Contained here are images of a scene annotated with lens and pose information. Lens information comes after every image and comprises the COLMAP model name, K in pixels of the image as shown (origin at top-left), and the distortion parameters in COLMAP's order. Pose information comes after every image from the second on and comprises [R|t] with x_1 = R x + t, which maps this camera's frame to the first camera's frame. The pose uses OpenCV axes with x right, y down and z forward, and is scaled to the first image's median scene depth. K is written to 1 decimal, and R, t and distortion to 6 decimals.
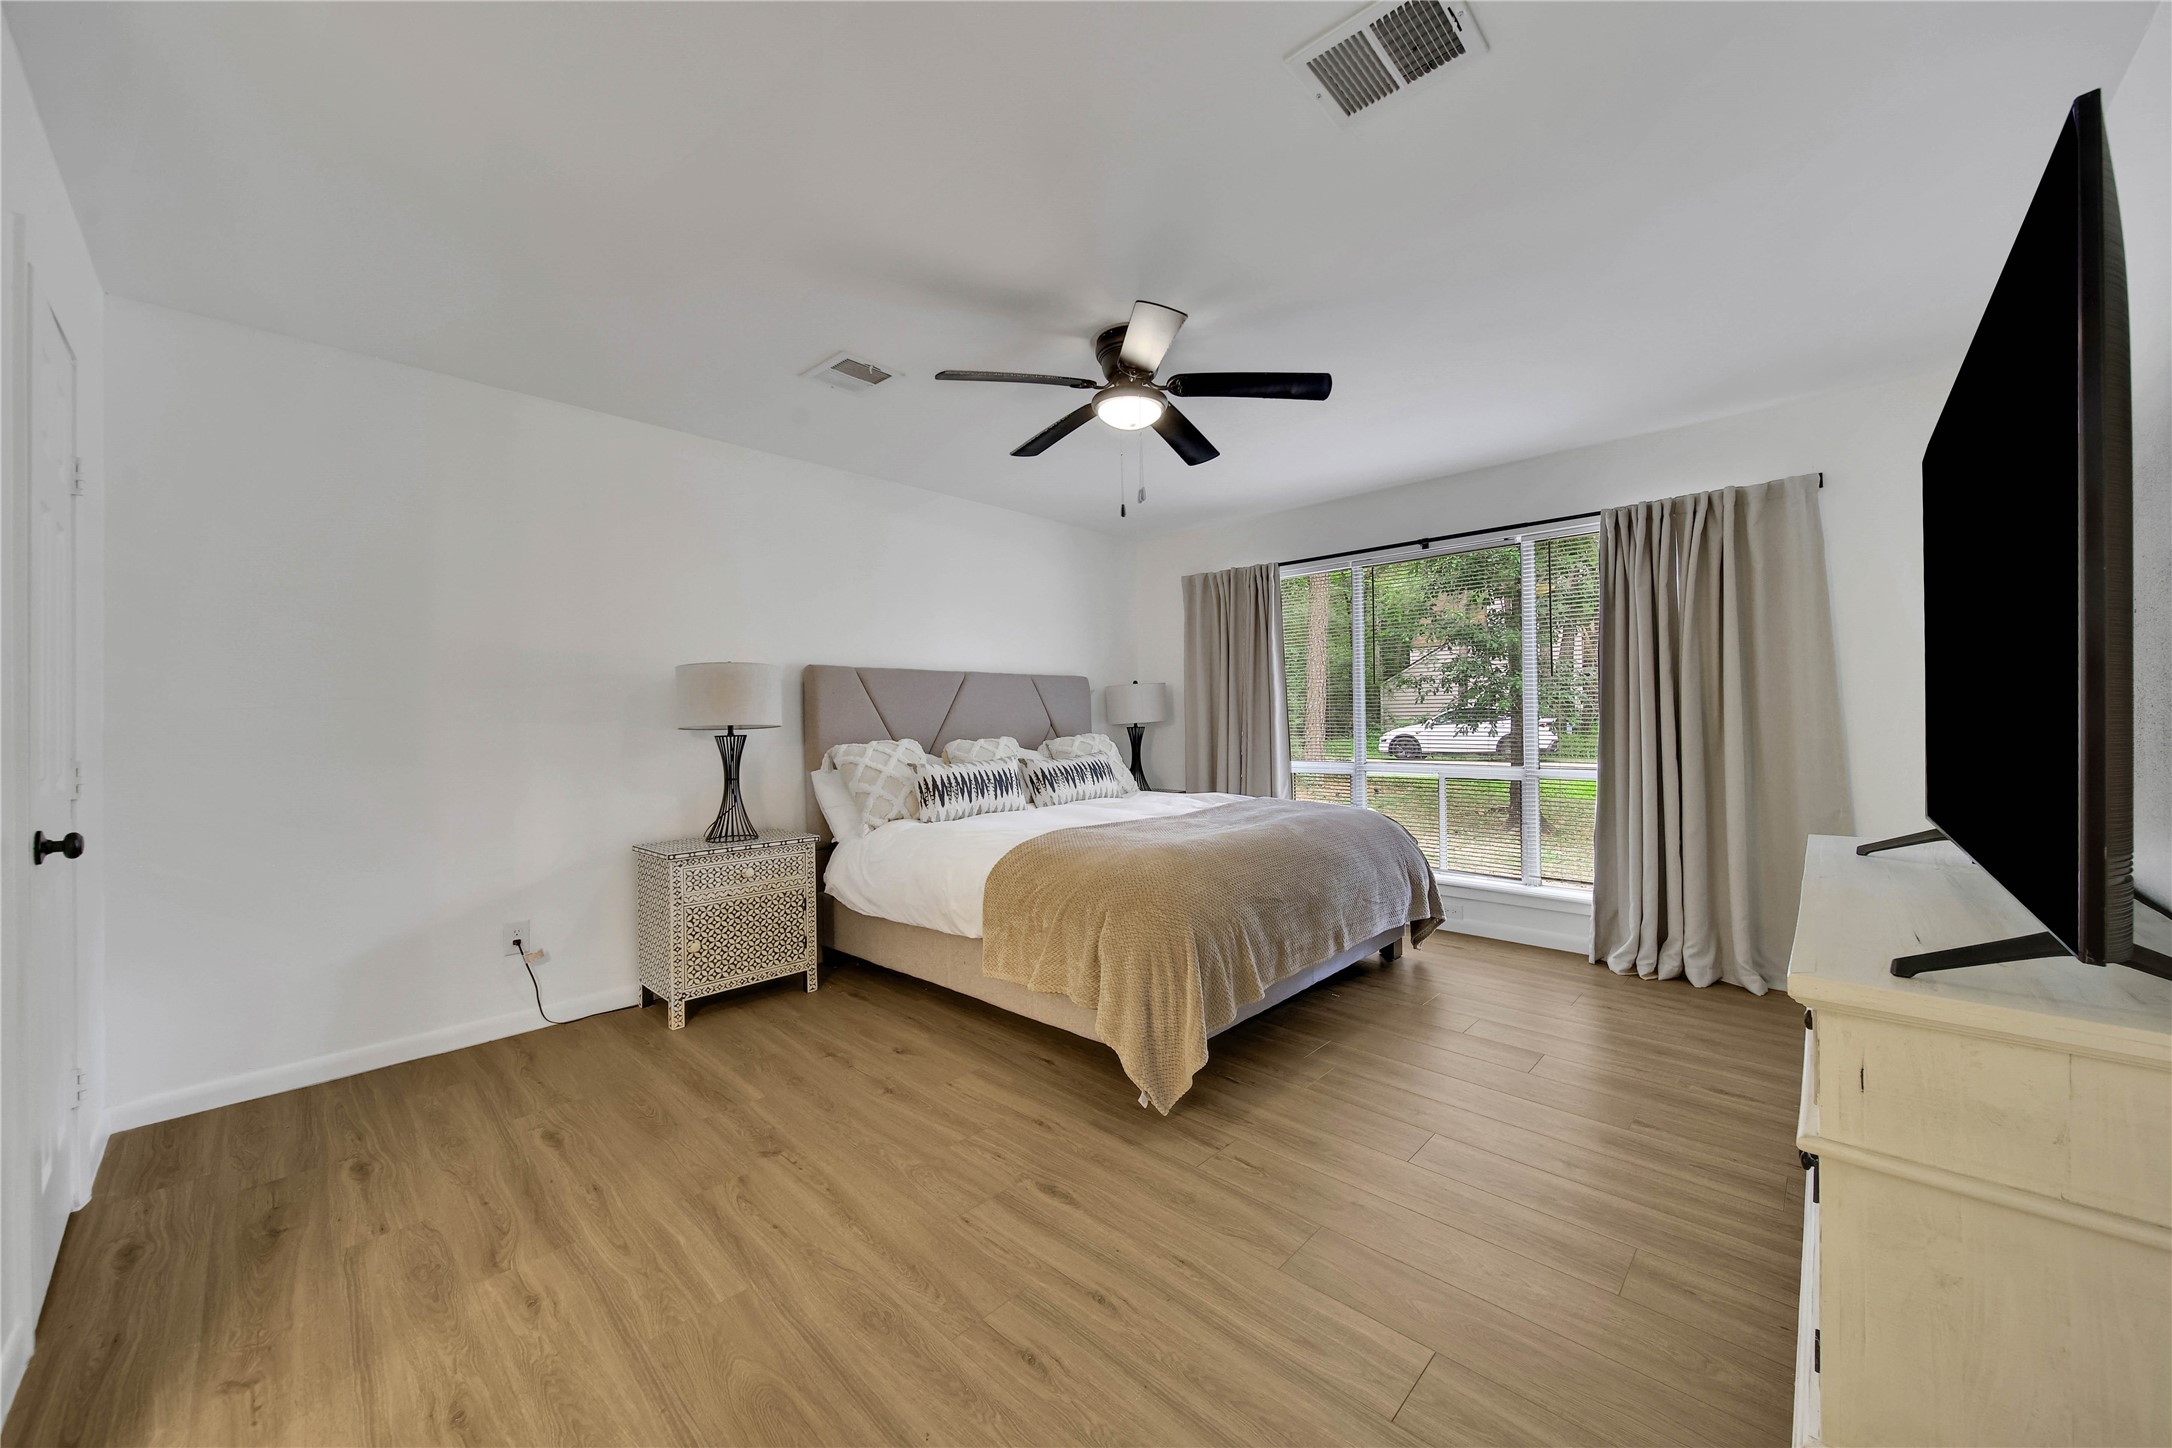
lens RADIAL K [[792.8, 0, 1081.2], [0, 792.8, 725.7], [0, 0, 1]] dist [0.004321, -0.000678]
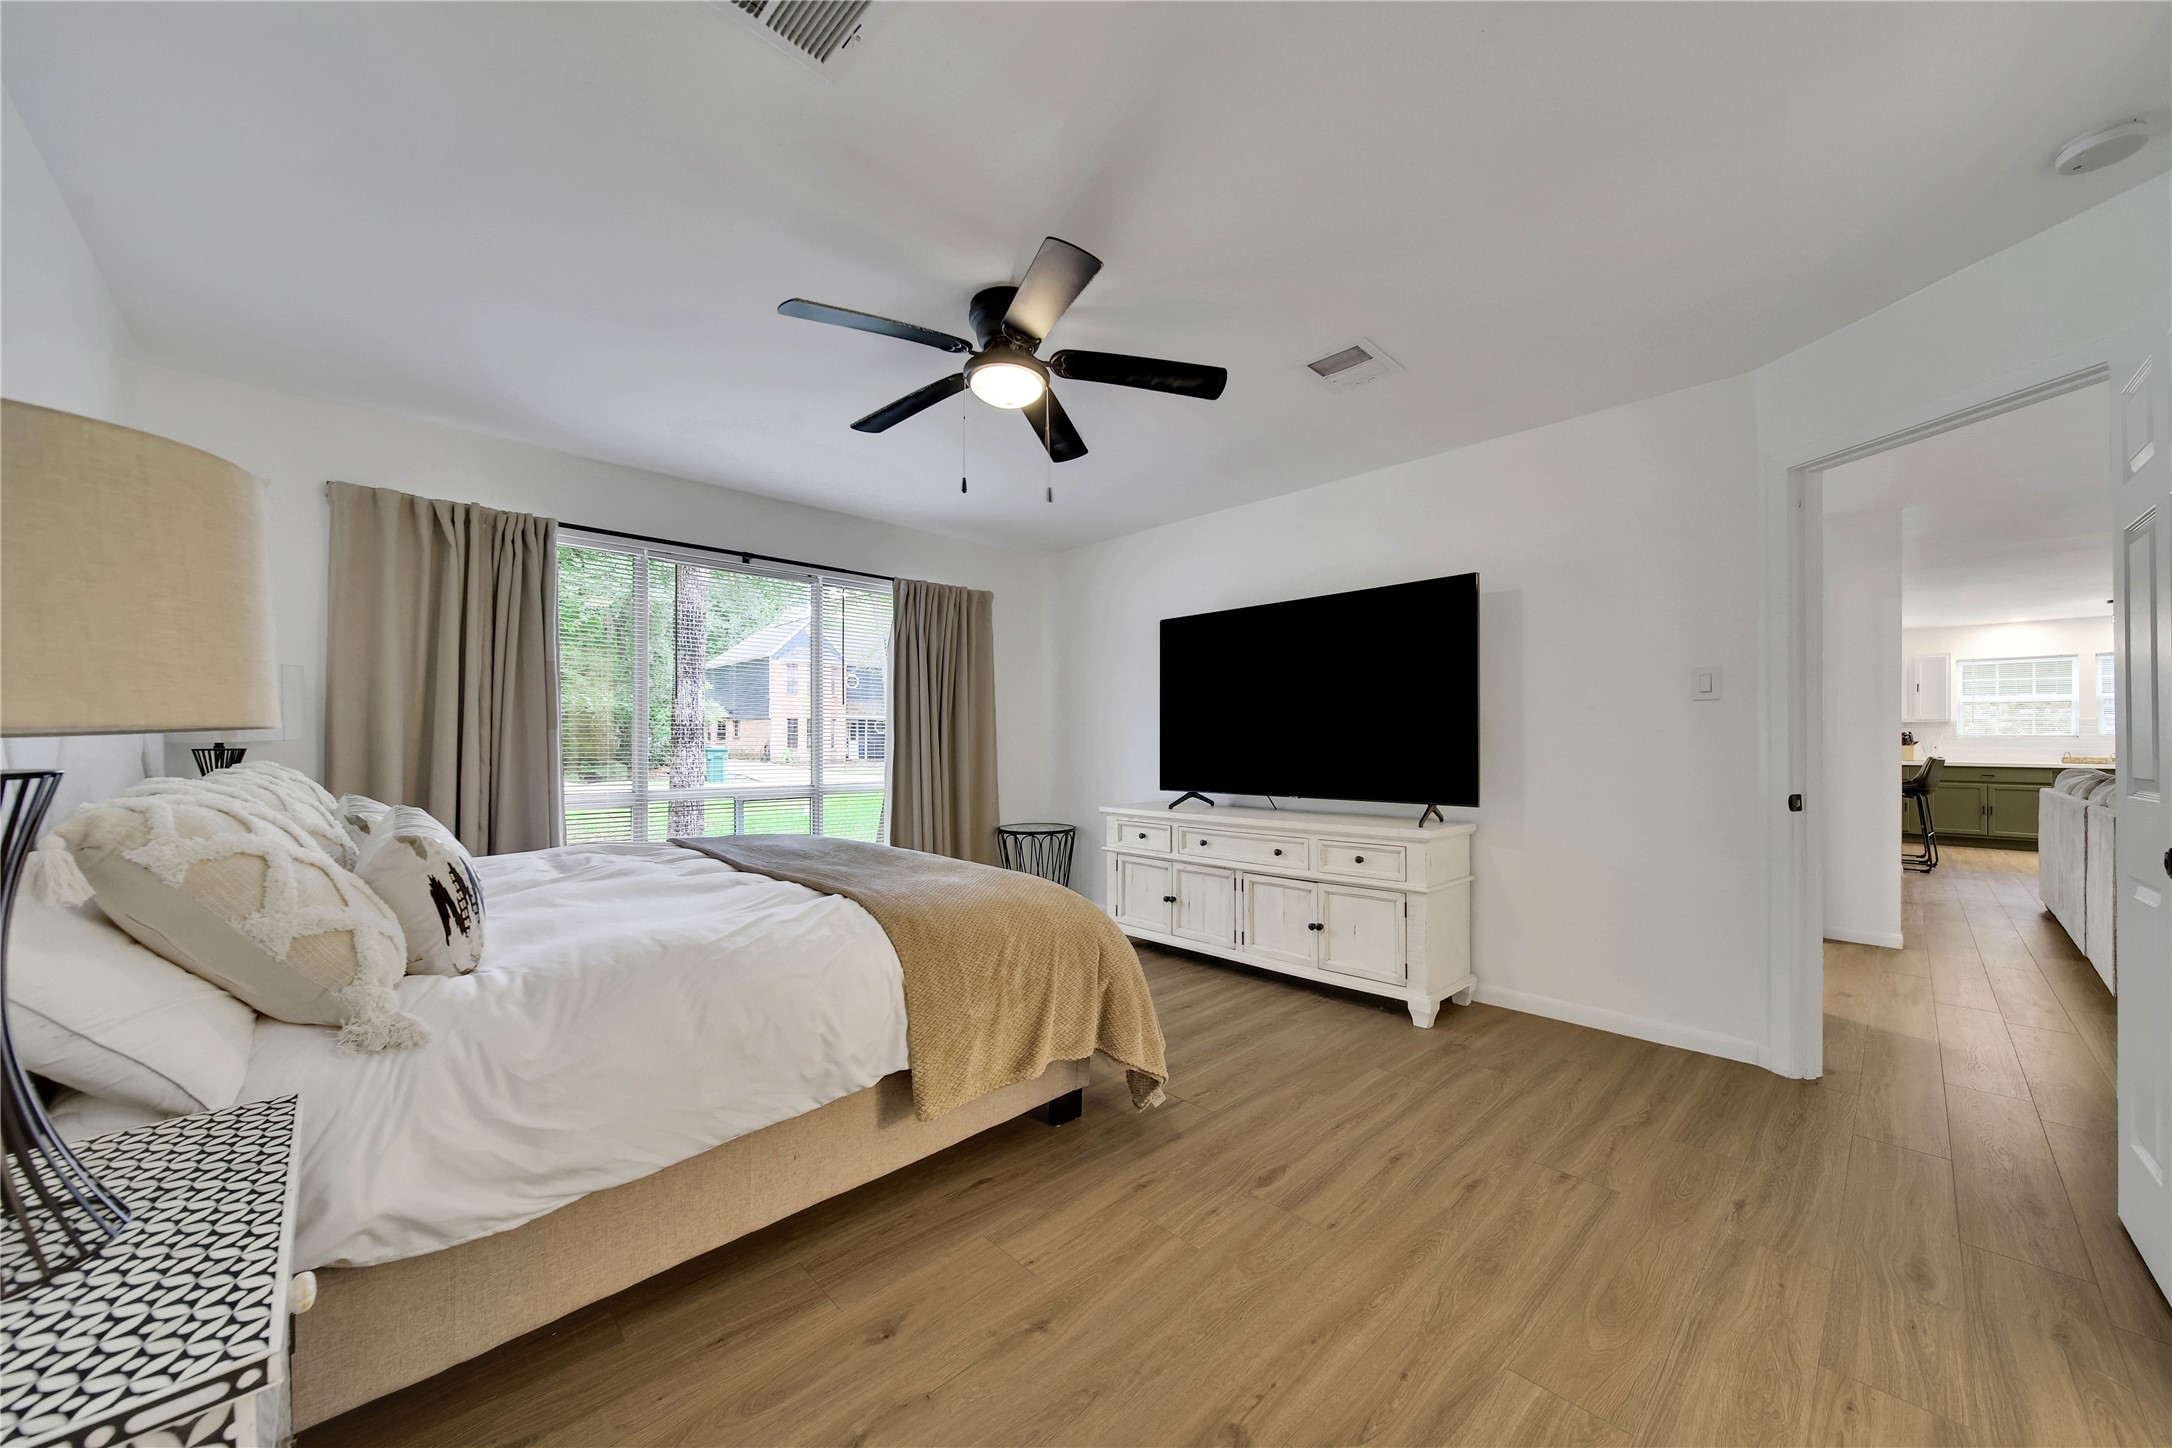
lens RADIAL K [[792.8, 0, 1092.2], [0, 792.8, 729.2], [0, 0, 1]] dist [0.004321, -0.000678]
pose [[0.028723, 0.025868, 0.999253, -1.138437], [0.003091, 0.999658, -0.025967, 0.013044], [-0.999583, 0.003834, 0.028633, 1.223619]]
